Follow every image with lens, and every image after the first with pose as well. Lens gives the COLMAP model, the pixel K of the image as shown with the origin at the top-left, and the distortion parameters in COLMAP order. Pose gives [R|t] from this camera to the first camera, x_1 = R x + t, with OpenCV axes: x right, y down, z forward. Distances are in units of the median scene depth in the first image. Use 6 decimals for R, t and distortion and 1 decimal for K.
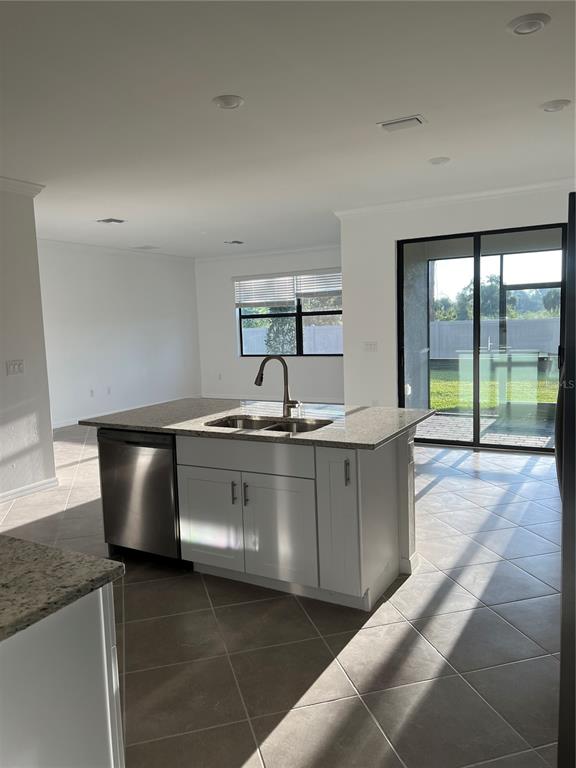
lens RADIAL K [[570.5, 0, 288.0], [0, 570.5, 384.0], [0, 0, 1]] dist [0.101575, -0.146076]
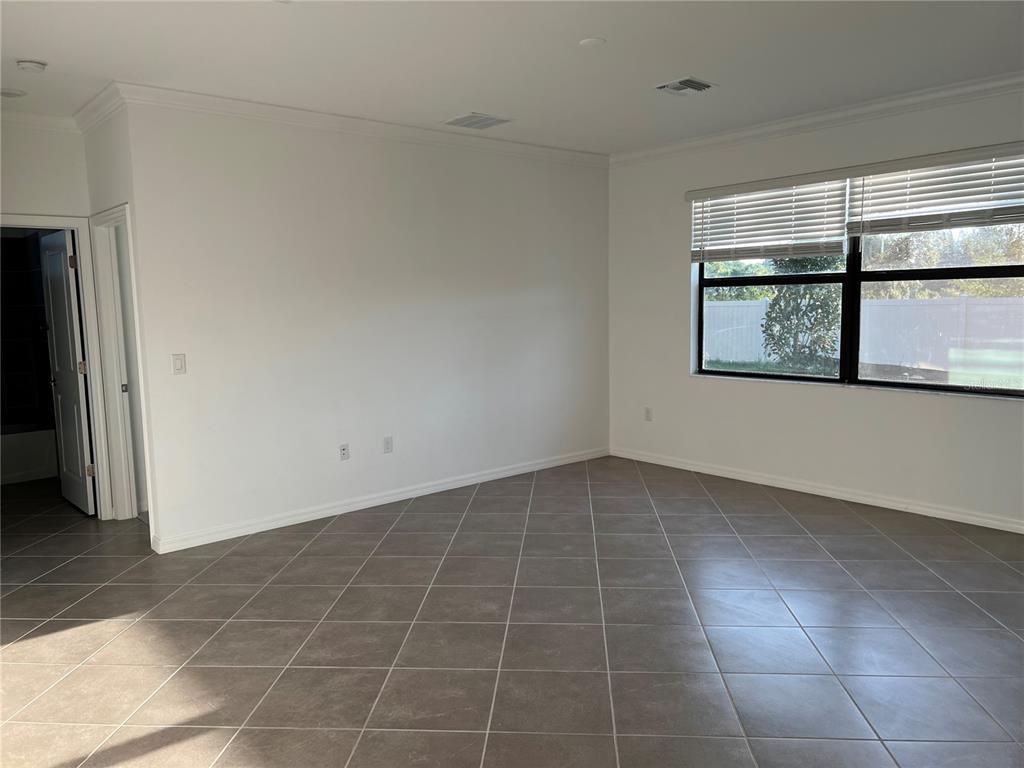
lens RADIAL K [[760.6, 0, 512.0], [0, 760.6, 384.0], [0, 0, 1]] dist [0.101575, -0.146076]
pose [[0.936757, 0.054031, -0.345785, -0.012539], [-0.048195, 0.998513, 0.025460, -0.050346], [0.346646, -0.007185, 0.937968, 0.417511]]
